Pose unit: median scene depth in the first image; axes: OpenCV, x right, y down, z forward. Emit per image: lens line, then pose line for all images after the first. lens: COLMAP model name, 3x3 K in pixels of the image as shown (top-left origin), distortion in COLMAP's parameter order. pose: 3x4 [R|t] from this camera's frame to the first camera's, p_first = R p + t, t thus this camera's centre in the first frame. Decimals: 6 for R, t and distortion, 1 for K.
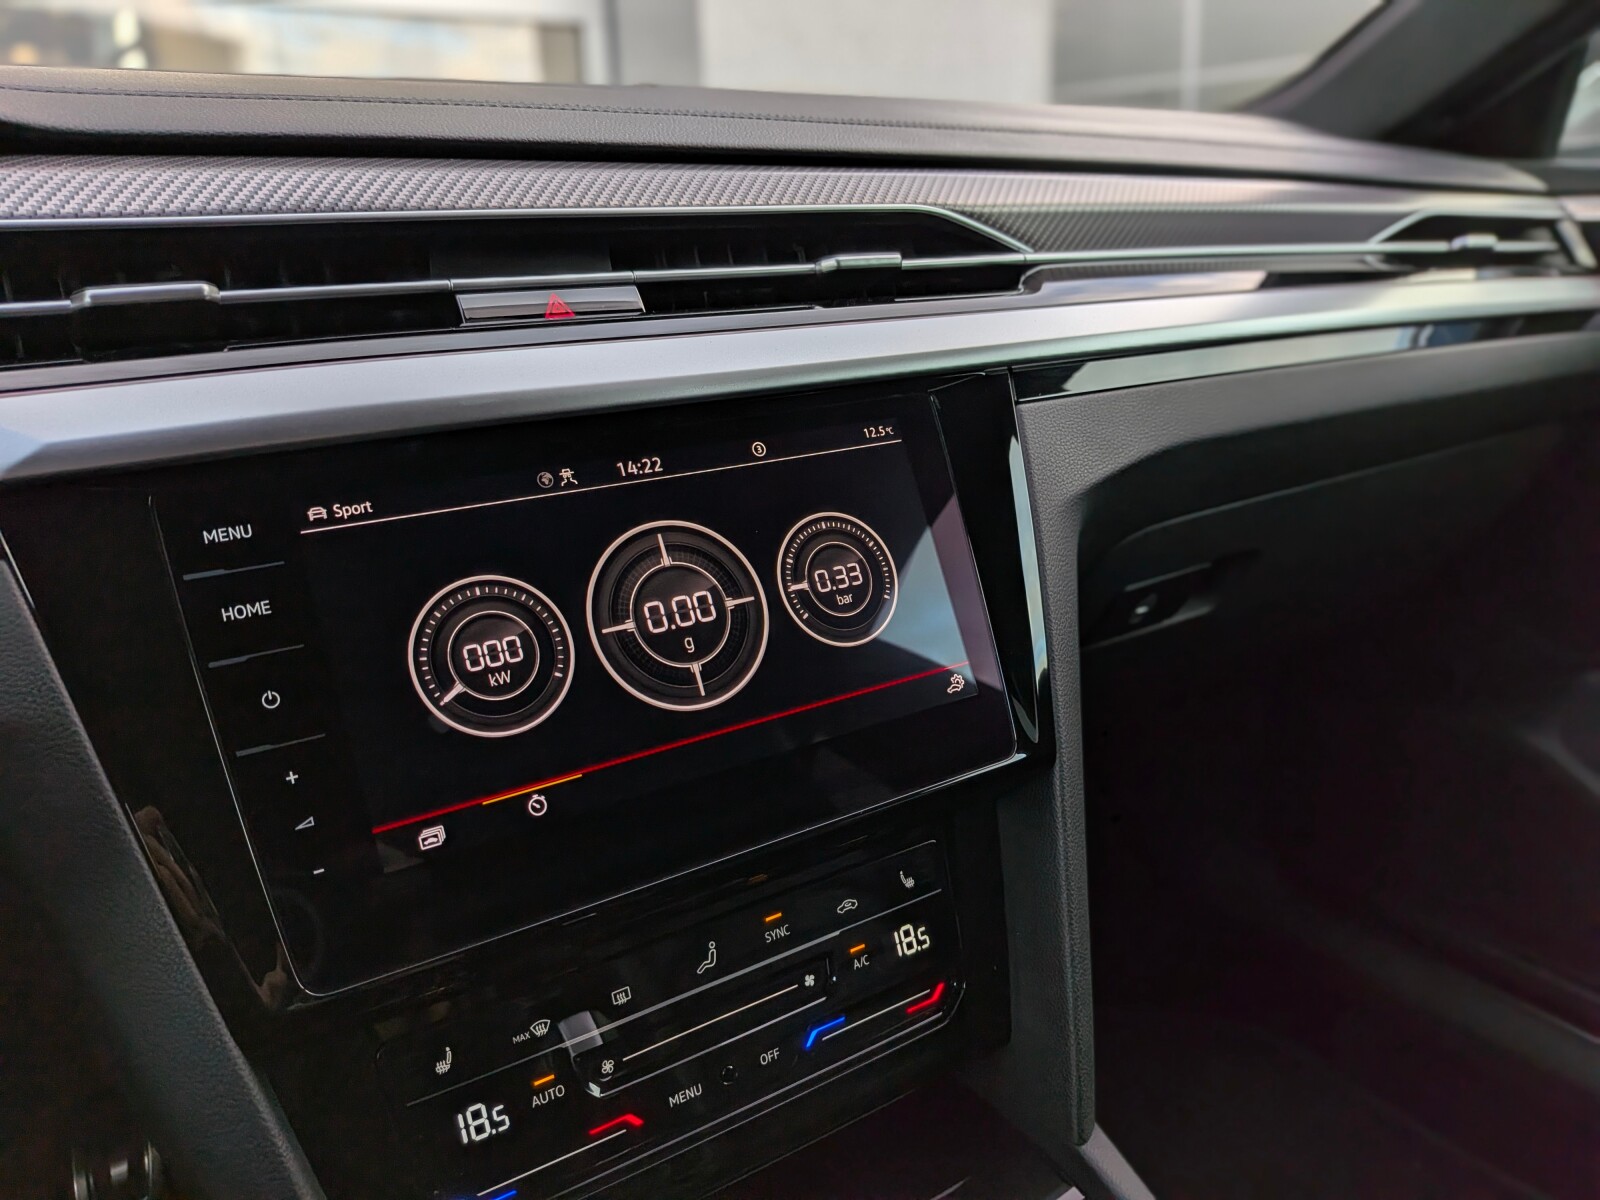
lens RADIAL K [[1157.2, 0, 785.5], [0, 1157.2, 584.8], [0, 0, 1]] dist [0.052014, -0.128274]
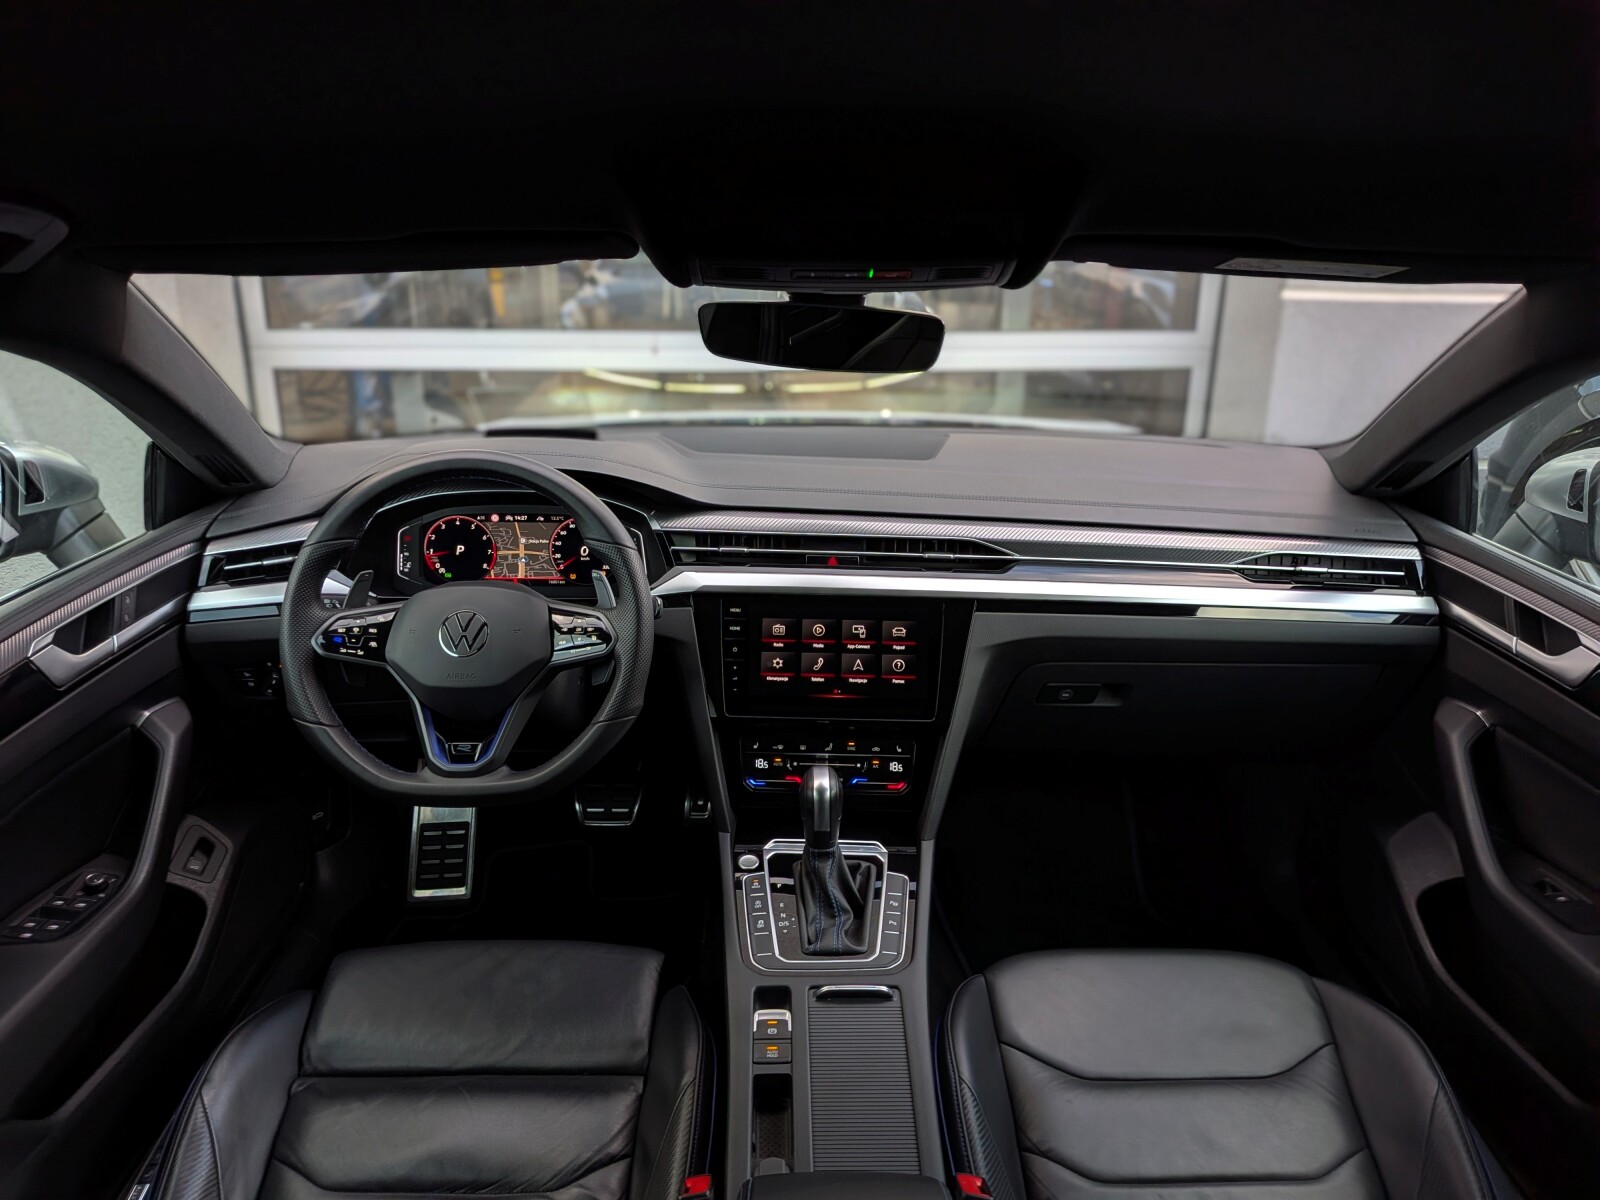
lens RADIAL K [[1131.8, 0, 814.8], [0, 1131.8, 591.5], [0, 0, 1]] dist [0.061091, -0.138033]
pose [[0.835146, 0.220621, -0.503842, 1.616521], [-0.203916, 0.974943, 0.088903, -0.469551], [0.510831, 0.028495, 0.859209, -2.131226]]
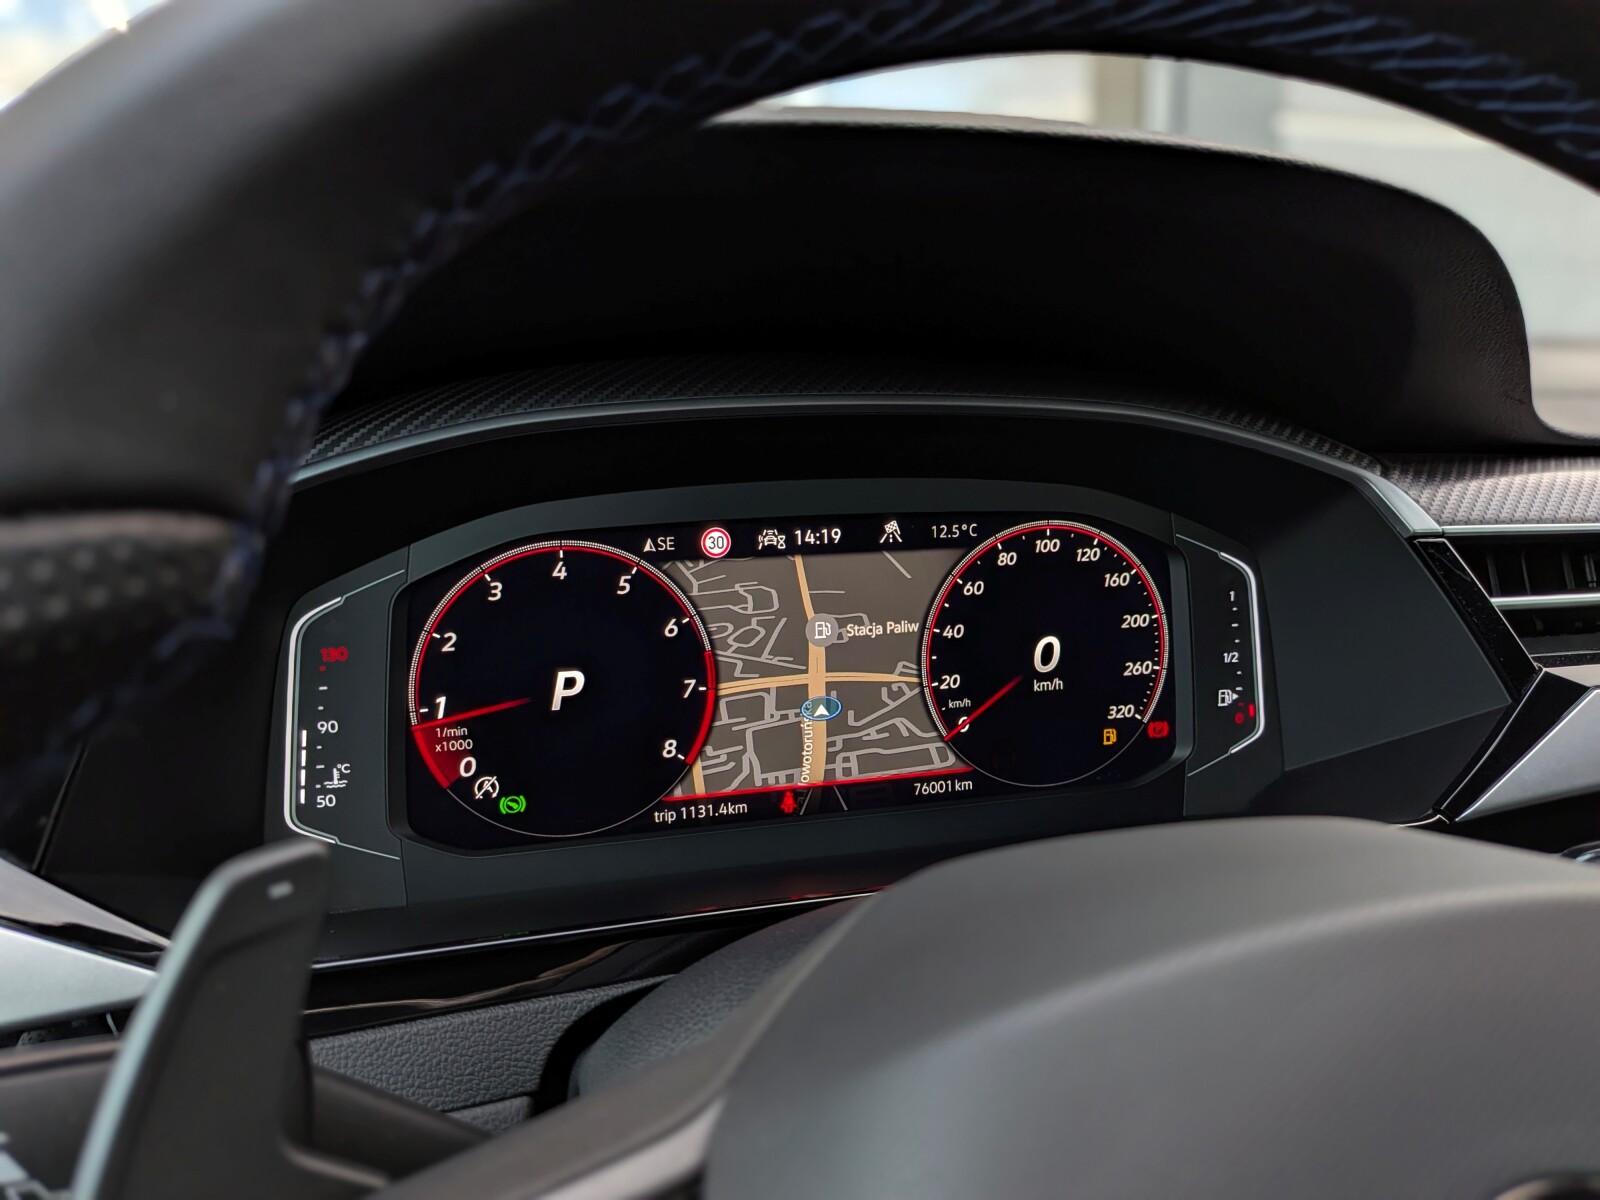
lens RADIAL K [[1162.5, 0, 783.4], [0, 1162.5, 588.9], [0, 0, 1]] dist [0.051442, -0.128293]
pose [[0.940130, 0.095833, -0.327066, -0.881969], [-0.128262, 0.988588, -0.079014, -0.051062], [0.315761, 0.116233, 0.941692, -0.274978]]
